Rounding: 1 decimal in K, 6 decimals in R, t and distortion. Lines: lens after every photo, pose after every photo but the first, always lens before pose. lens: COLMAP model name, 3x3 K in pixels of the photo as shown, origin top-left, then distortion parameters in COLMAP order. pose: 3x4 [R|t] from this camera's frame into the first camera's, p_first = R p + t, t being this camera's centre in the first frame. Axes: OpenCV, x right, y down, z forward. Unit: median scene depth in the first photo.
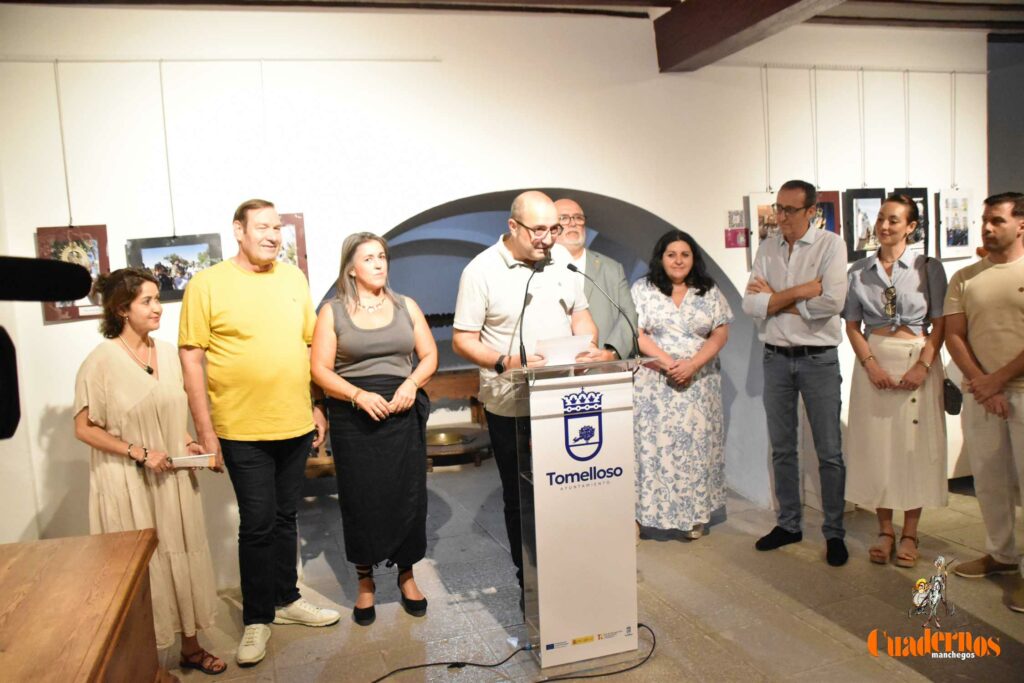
lens RADIAL K [[814.5, 0, 503.3], [0, 814.5, 341.4], [0, 0, 1]] dist [-0.165153, 0.129327]
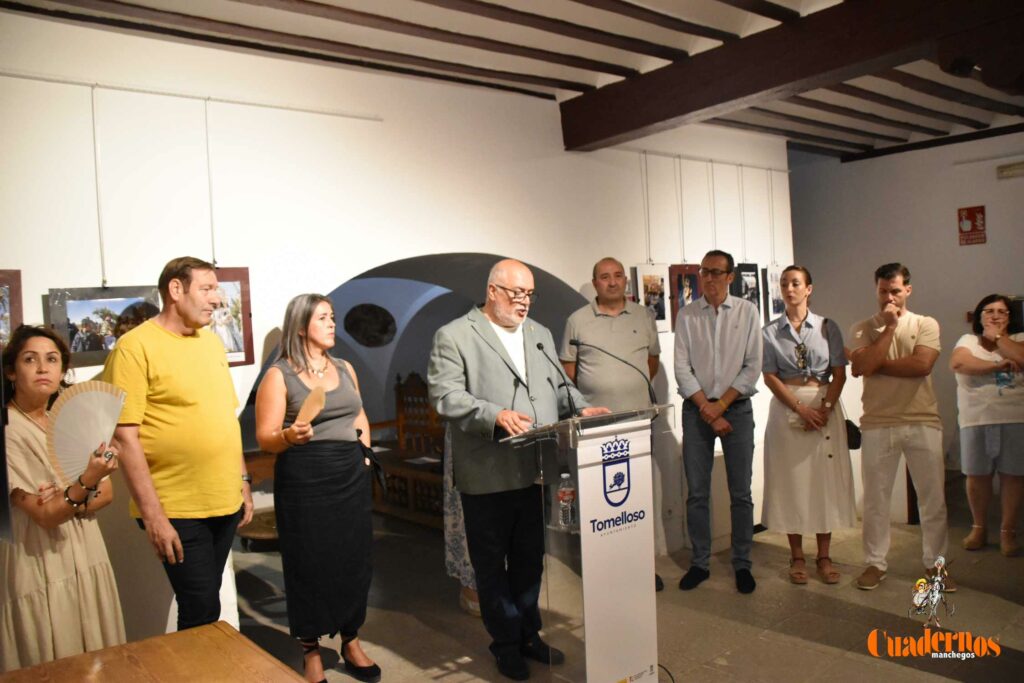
lens RADIAL K [[816.7, 0, 512.0], [0, 816.7, 341.5], [0, 0, 1]] dist [-0.158830, 0.113871]
pose [[0.923808, -0.000668, 0.382856, -0.328534], [0.040358, 0.994597, -0.095648, 0.023870], [-0.380724, 0.103812, 0.918843, 0.056571]]
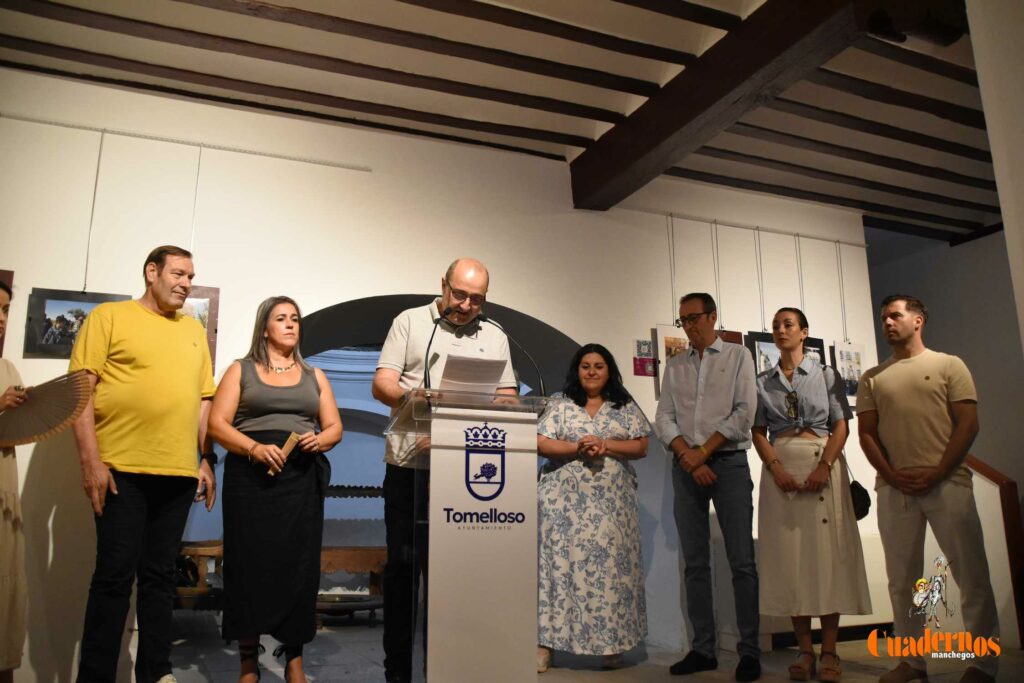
lens RADIAL K [[816.7, 0, 512.0], [0, 816.7, 341.5], [0, 0, 1]] dist [-0.158830, 0.113871]
pose [[0.991970, 0.073839, 0.102676, 0.016053], [-0.037741, 0.947703, -0.316915, 0.209474], [-0.120707, 0.310496, 0.942880, 0.035988]]
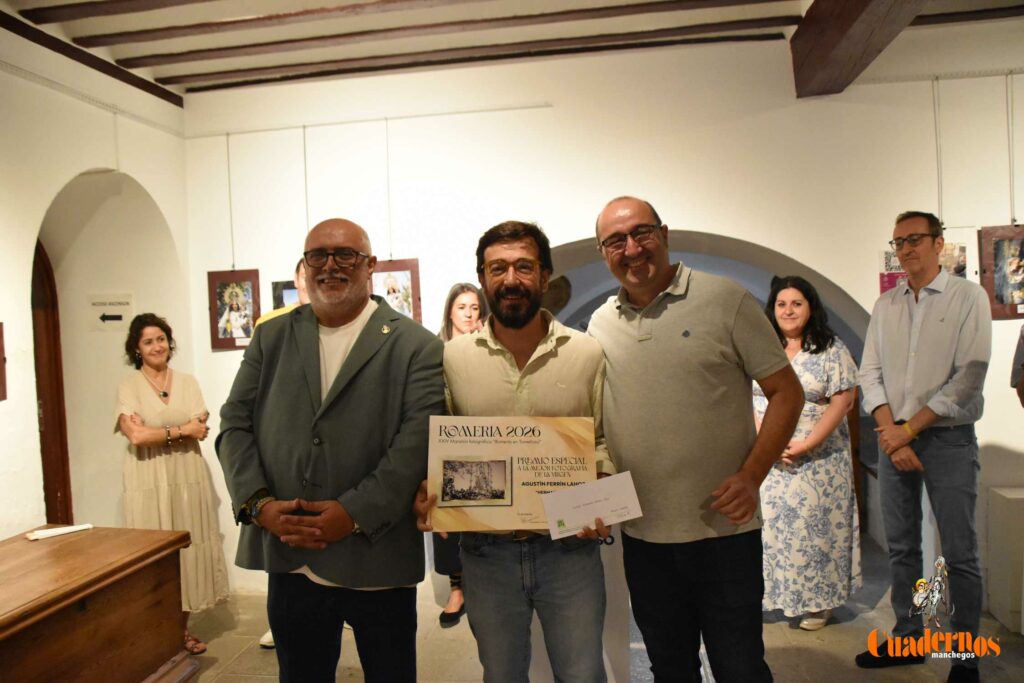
lens RADIAL K [[816.7, 0, 512.0], [0, 816.7, 341.5], [0, 0, 1]] dist [-0.158830, 0.113871]
pose [[0.897932, 0.036851, -0.438588, 0.351048], [-0.053102, 0.998280, -0.024839, -0.029642], [0.436918, 0.045593, 0.898345, 0.087152]]
